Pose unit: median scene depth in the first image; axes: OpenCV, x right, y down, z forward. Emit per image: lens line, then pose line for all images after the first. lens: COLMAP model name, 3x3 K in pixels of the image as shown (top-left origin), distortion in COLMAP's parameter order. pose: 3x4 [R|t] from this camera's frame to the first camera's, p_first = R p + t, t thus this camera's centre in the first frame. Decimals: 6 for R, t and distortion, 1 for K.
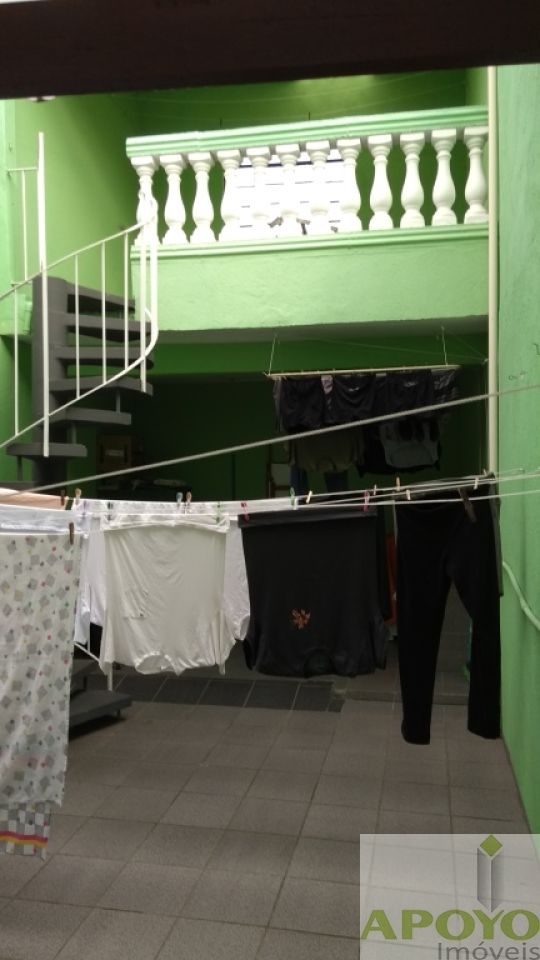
lens RADIAL K [[770.0, 0, 270.3], [0, 770.0, 480.6], [0, 0, 1]] dist [0.084556, -0.093108]
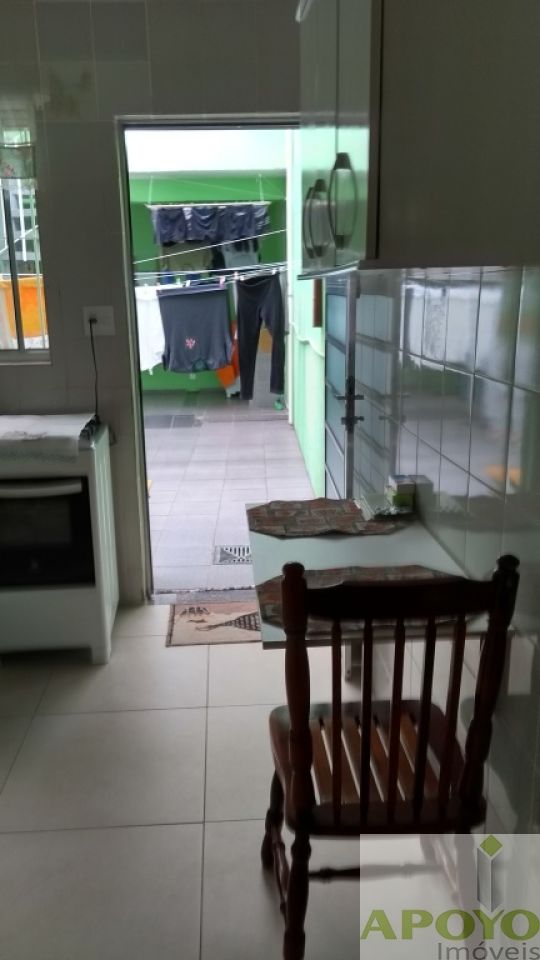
lens RADIAL K [[770.0, 0, 249.5], [0, 770.0, 489.5], [0, 0, 1]] dist [0.084556, -0.093108]
pose [[0.981250, -0.058411, 0.183676, -0.170775], [0.012821, 0.970643, 0.240181, 0.055158], [-0.192314, -0.233323, 0.953192, -0.883179]]
